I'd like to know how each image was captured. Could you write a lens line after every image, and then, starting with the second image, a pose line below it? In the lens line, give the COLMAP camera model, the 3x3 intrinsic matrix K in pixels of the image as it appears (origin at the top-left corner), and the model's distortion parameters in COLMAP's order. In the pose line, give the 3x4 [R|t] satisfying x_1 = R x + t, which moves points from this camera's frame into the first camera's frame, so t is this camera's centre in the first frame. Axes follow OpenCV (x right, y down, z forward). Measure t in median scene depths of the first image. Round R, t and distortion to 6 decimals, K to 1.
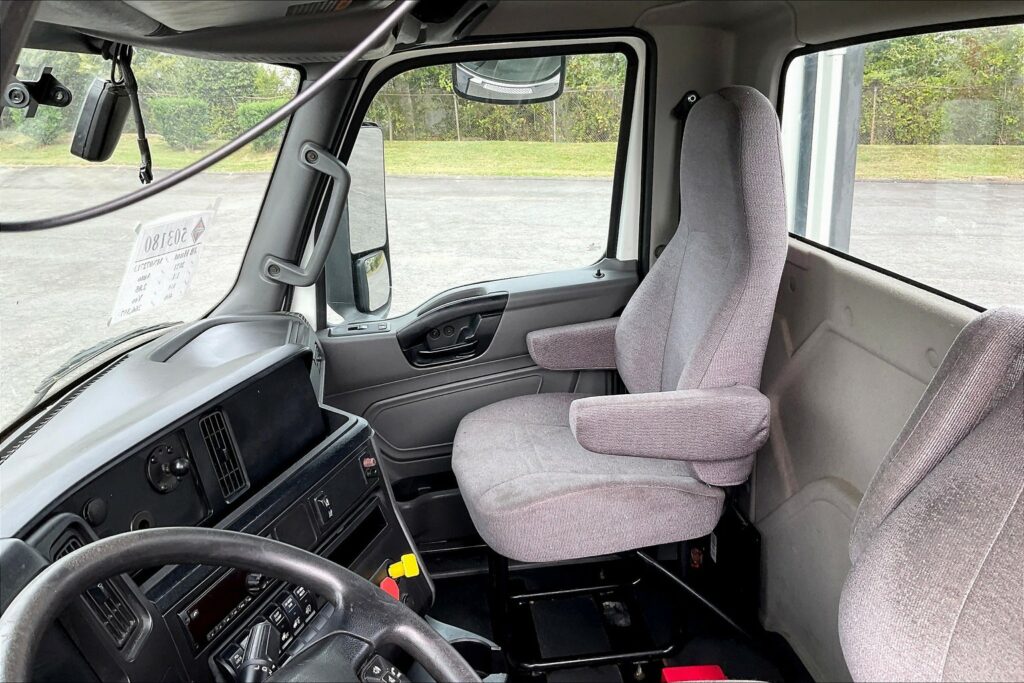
lens RADIAL K [[848.9, 0, 514.5], [0, 848.9, 343.2], [0, 0, 1]] dist [0.119460, -0.248133]
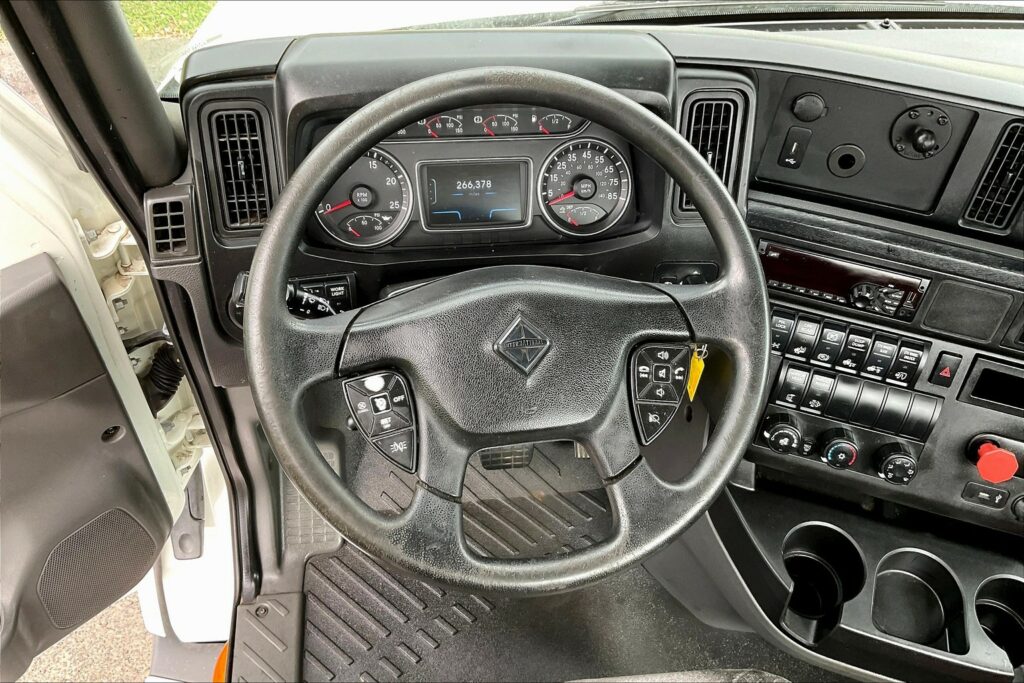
lens RADIAL K [[848.9, 0, 514.5], [0, 848.9, 343.2], [0, 0, 1]] dist [0.119460, -0.248133]
pose [[0.024166, 0.781085, -0.623957, 0.164973], [-0.357132, 0.589699, 0.724370, -0.121402], [0.933741, 0.205330, 0.293201, 0.247739]]
